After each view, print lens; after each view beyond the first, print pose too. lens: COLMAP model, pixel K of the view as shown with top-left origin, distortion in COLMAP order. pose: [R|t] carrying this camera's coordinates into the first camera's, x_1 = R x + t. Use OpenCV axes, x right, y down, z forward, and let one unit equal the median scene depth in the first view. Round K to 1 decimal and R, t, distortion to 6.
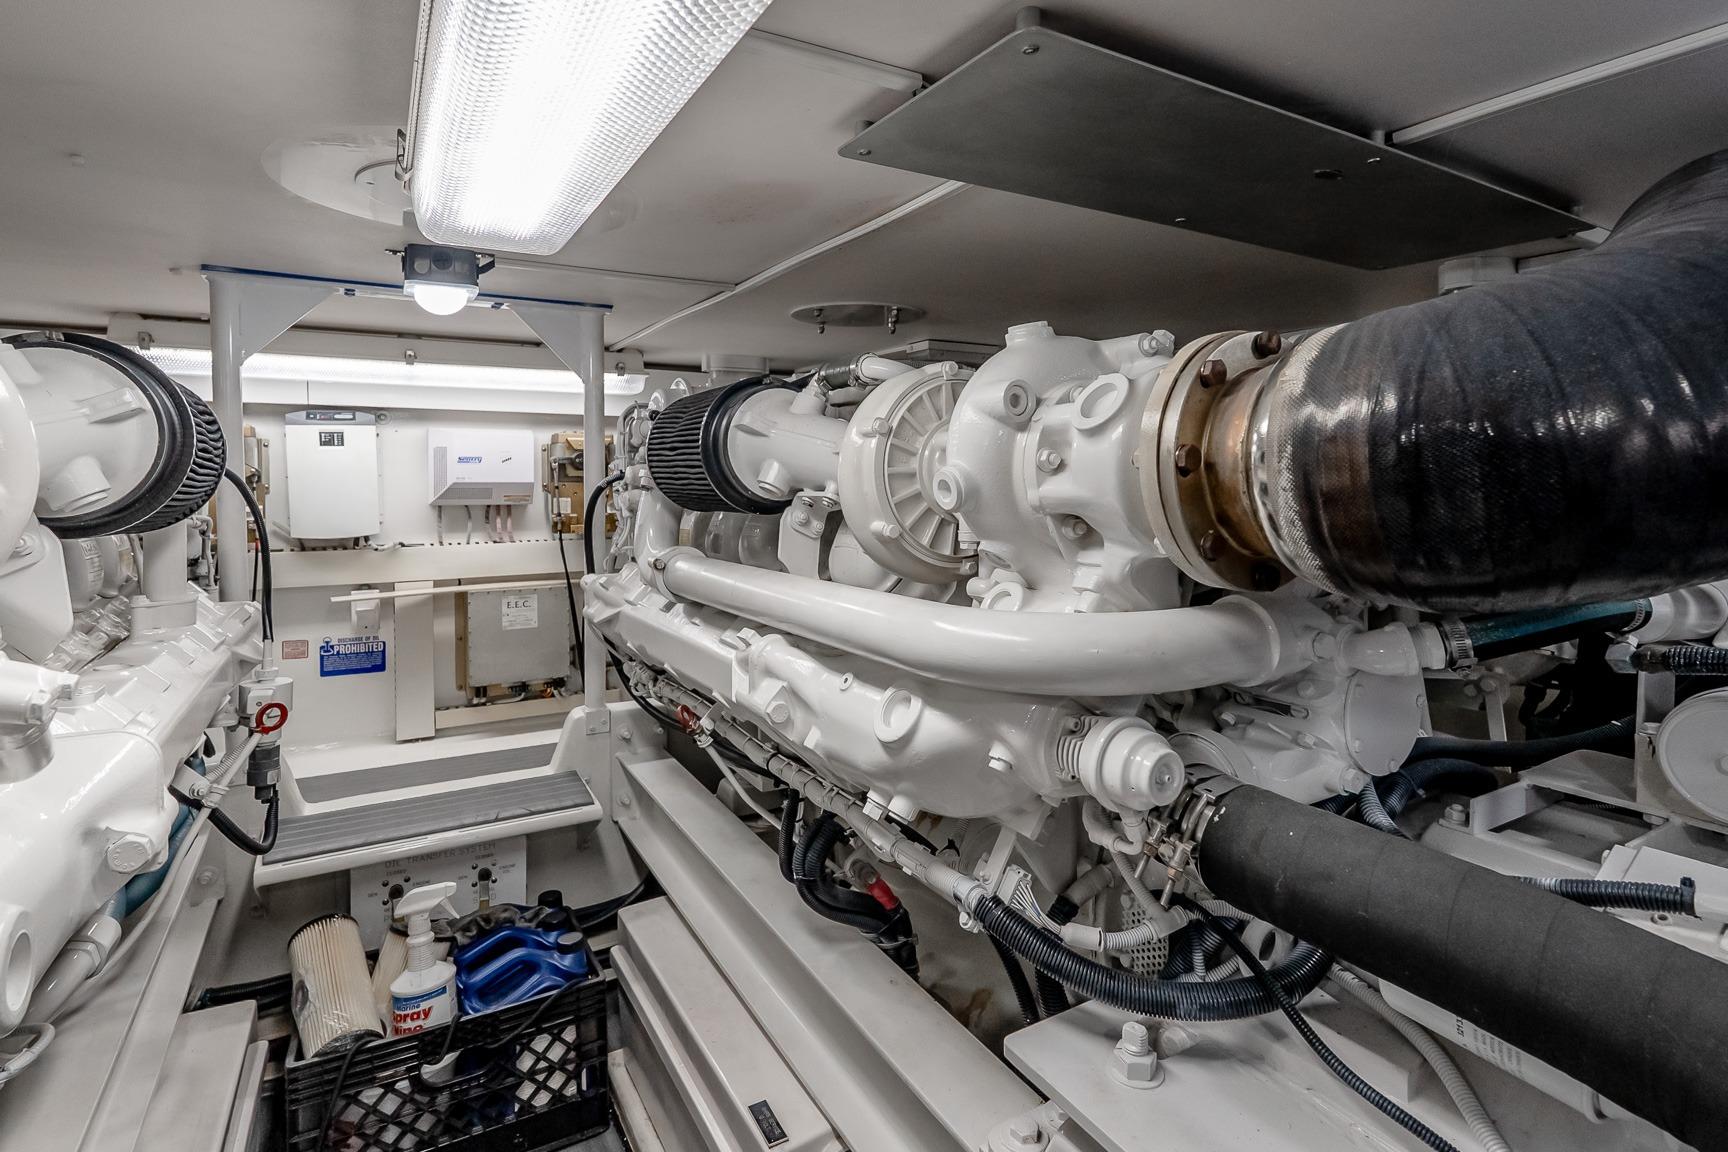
lens RADIAL K [[886.2, 0, 889.7], [0, 886.2, 502.4], [0, 0, 1]] dist [-0.004219, 0.000320]
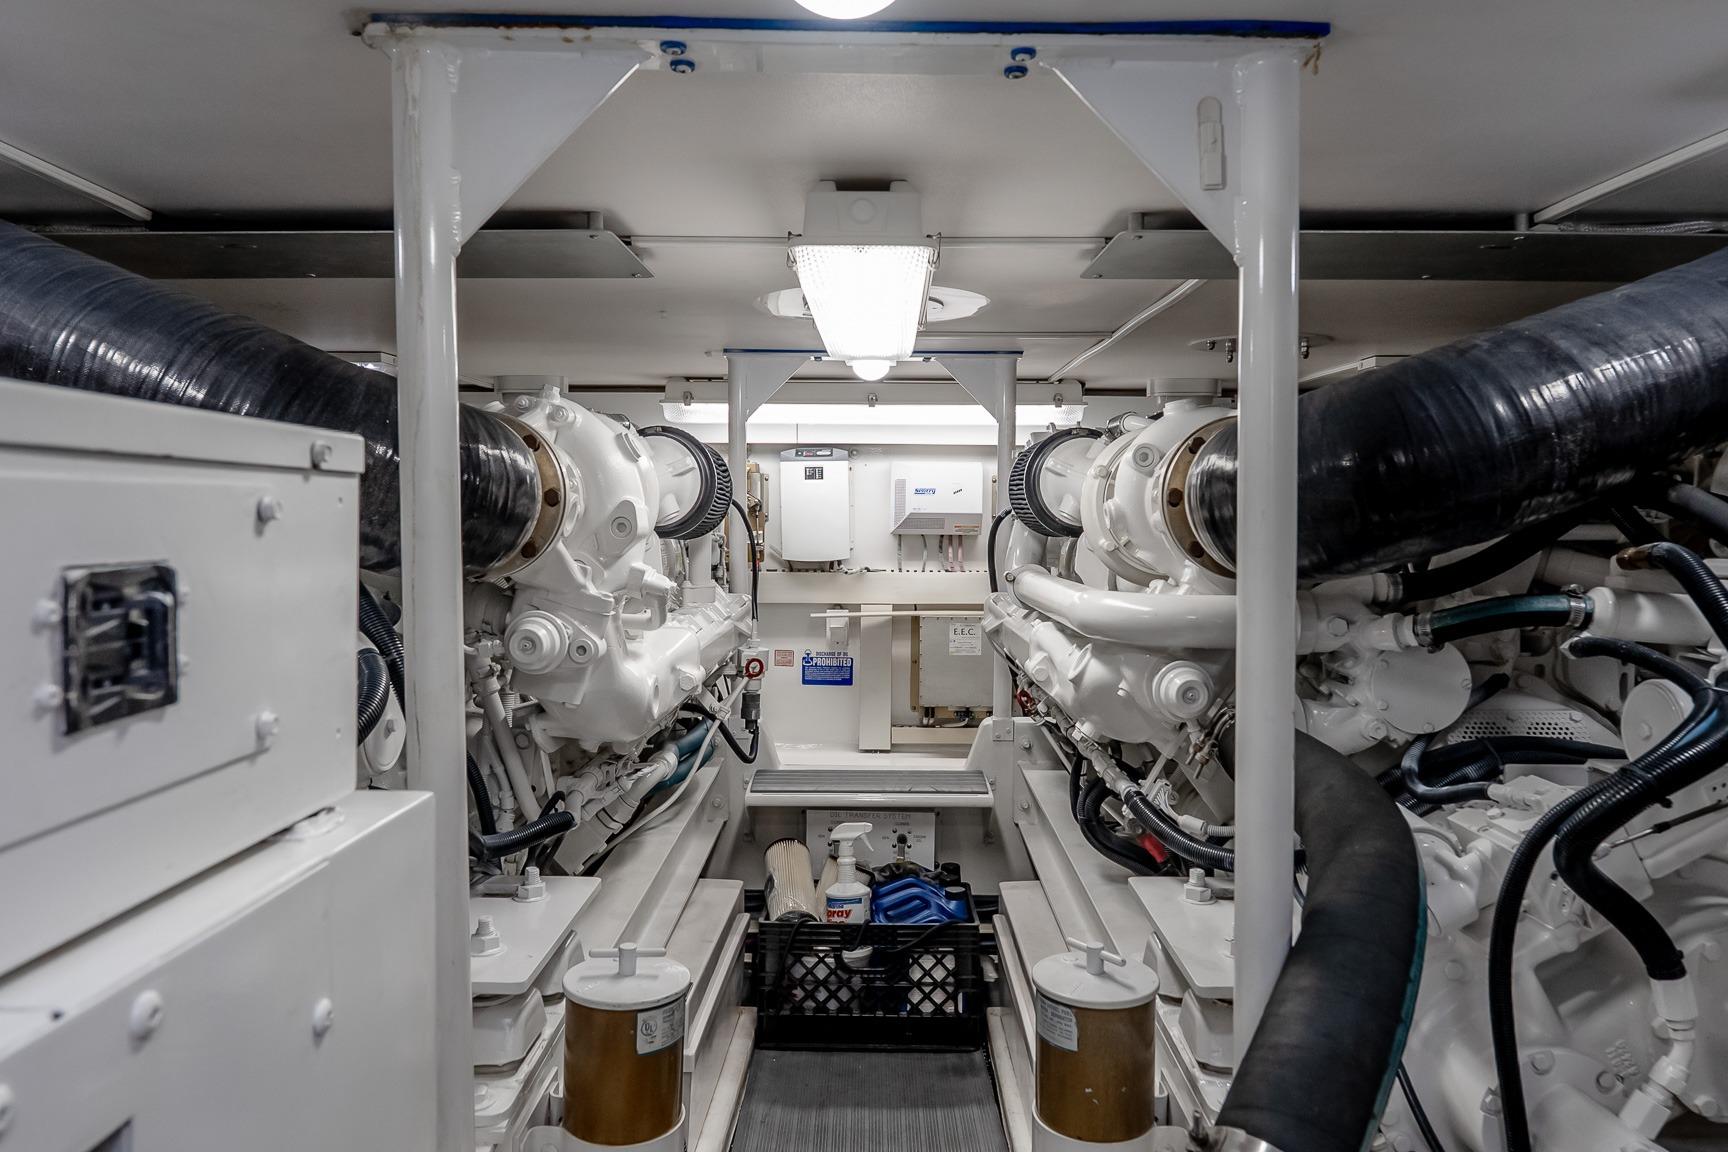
lens RADIAL K [[1398.2, 0, 864.0], [0, 1398.2, 576.0], [0, 0, 1]] dist [-0.005081, 0.000878]
pose [[0.845578, 0.031322, -0.532932, 0.538400], [-0.022332, 0.999479, 0.023310, 0.023470], [0.533385, -0.007809, 0.845837, -0.678464]]
